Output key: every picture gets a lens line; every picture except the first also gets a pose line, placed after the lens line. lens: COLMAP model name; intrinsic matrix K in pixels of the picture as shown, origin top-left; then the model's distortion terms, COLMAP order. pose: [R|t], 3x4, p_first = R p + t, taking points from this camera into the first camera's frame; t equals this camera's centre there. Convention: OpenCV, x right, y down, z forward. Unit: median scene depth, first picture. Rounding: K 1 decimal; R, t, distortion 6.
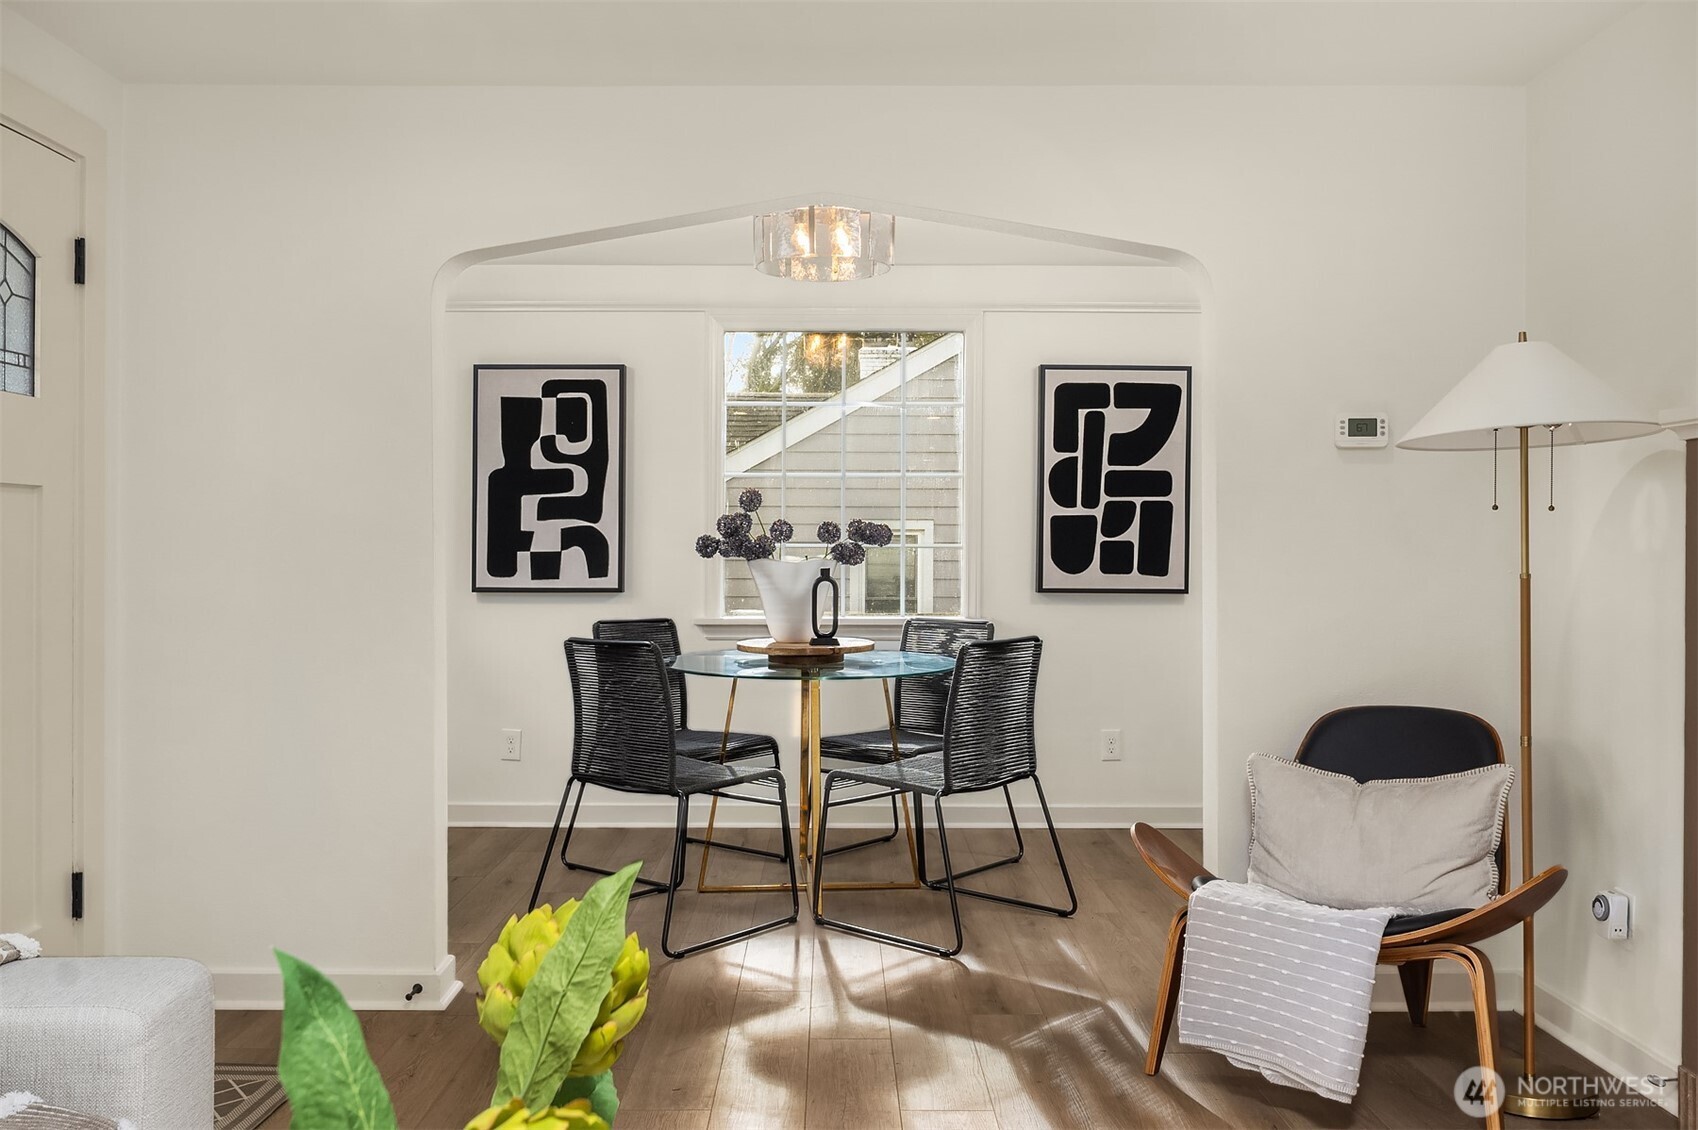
lens RADIAL K [[1438.6, 0, 848.8], [0, 1438.6, 592.9], [0, 0, 1]] dist [-0.005659, 0.000620]
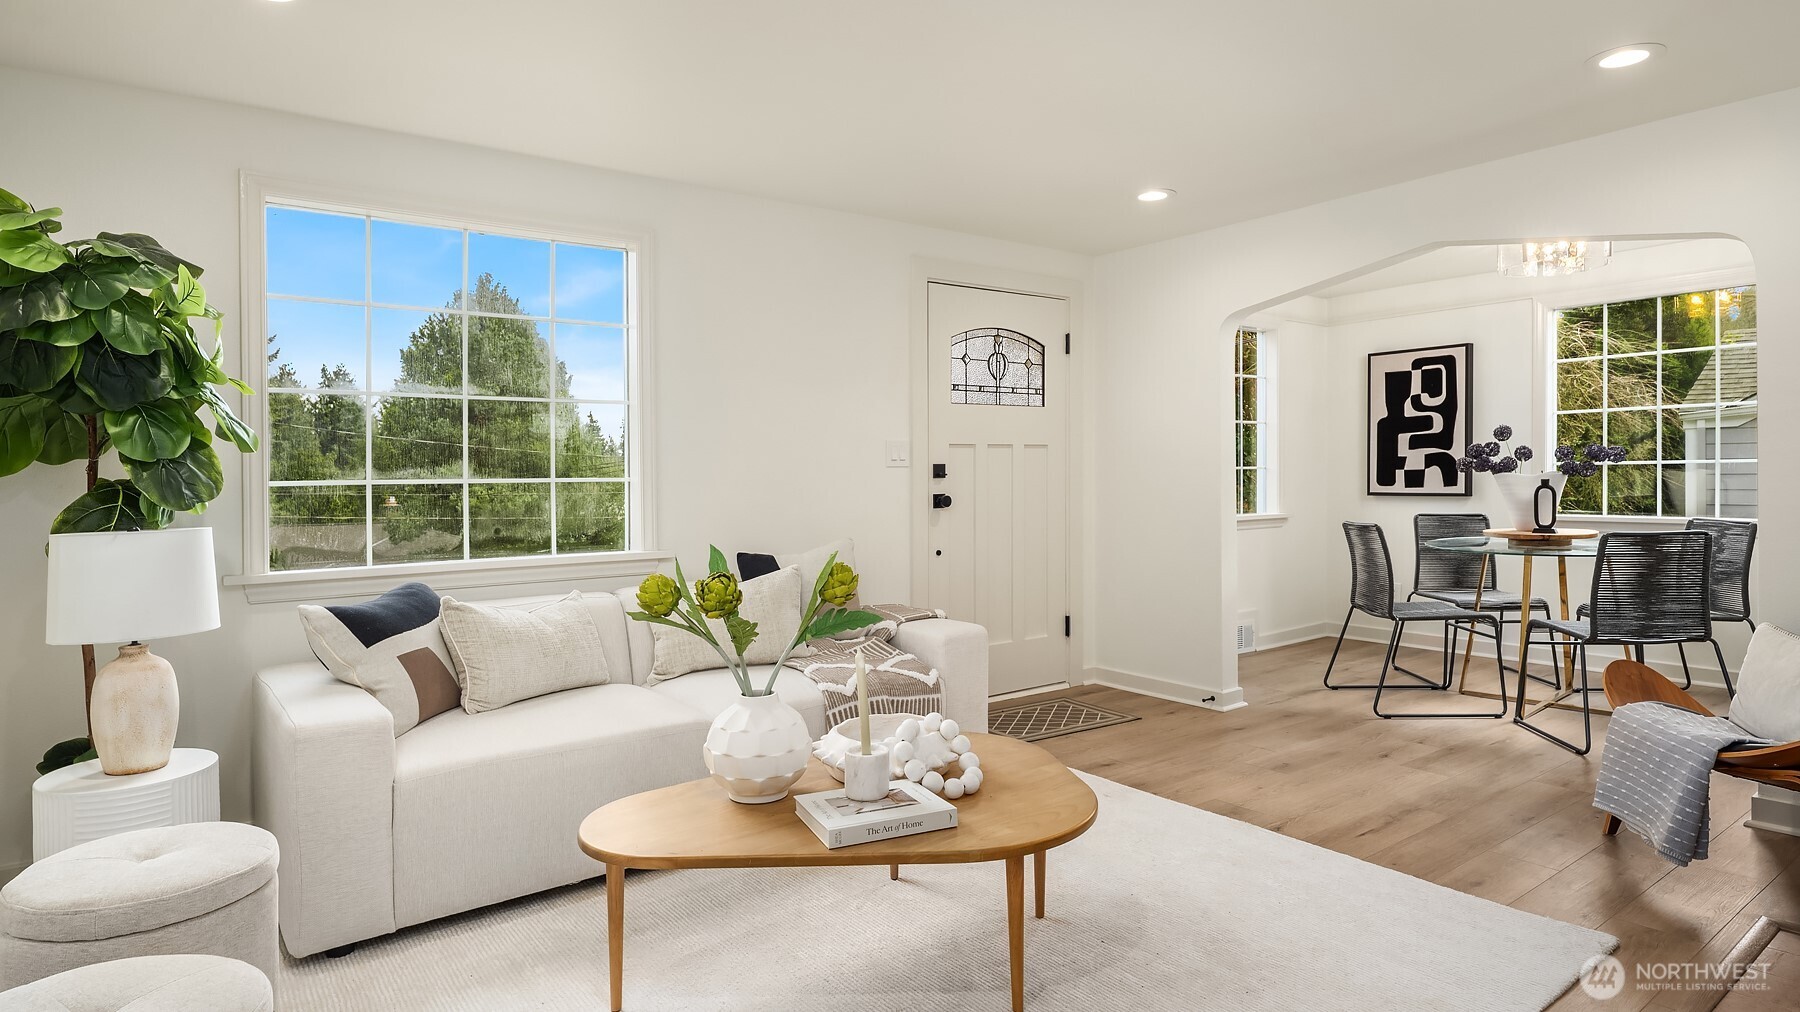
lens RADIAL K [[941.1, 0, 900.0], [0, 941.1, 506.0], [0, 0, 1]] dist [-0.001018, -0.000176]
pose [[0.613042, 0.016959, -0.789869, 0.252756], [-0.010849, 0.999856, 0.013047, 0.003362], [0.789976, 0.000571, 0.613137, -0.059528]]
